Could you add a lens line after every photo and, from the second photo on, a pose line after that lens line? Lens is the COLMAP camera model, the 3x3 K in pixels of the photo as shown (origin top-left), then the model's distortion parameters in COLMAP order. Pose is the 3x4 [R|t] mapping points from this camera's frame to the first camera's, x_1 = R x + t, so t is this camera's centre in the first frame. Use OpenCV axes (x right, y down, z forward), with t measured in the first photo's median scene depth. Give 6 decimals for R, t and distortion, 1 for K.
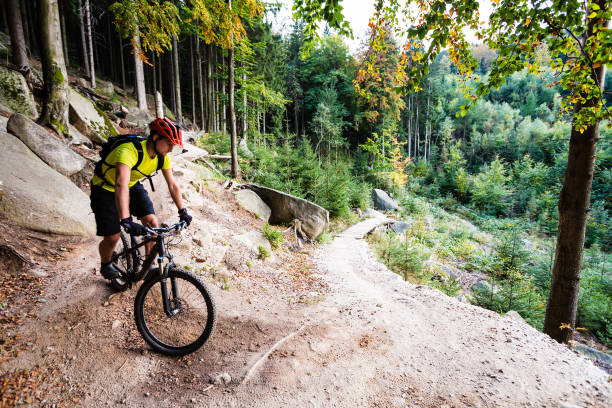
lens RADIAL K [[288.3, 0, 306.1], [0, 288.3, 198.0], [0, 0, 1]] dist [0.002567, 0.000358]
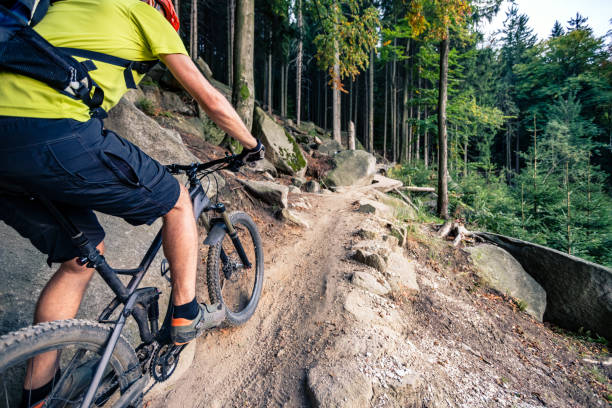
lens RADIAL K [[288.3, 0, 306.1], [0, 288.3, 198.0], [0, 0, 1]] dist [0.002567, 0.000358]
pose [[0.814261, 0.013111, -0.580351, -0.106001], [-0.086610, 0.991299, -0.099122, -0.019590], [0.574001, 0.130975, 0.808312, 0.235792]]
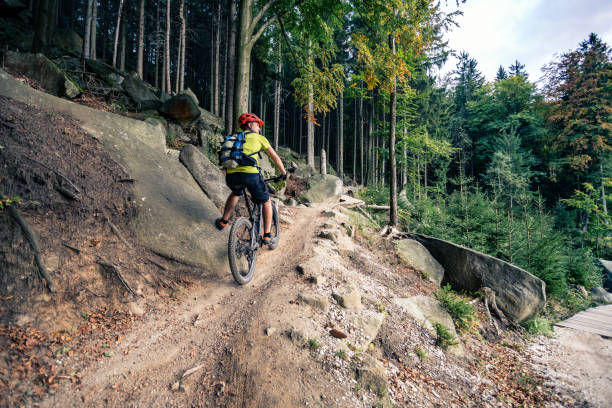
lens RADIAL K [[288.3, 0, 306.1], [0, 288.3, 198.0], [0, 0, 1]] dist [0.002567, 0.000358]
pose [[0.863202, -0.019705, -0.504474, -0.032654], [-0.083311, 0.979979, -0.180831, 0.015784], [0.497937, 0.198122, 0.844278, 0.111137]]
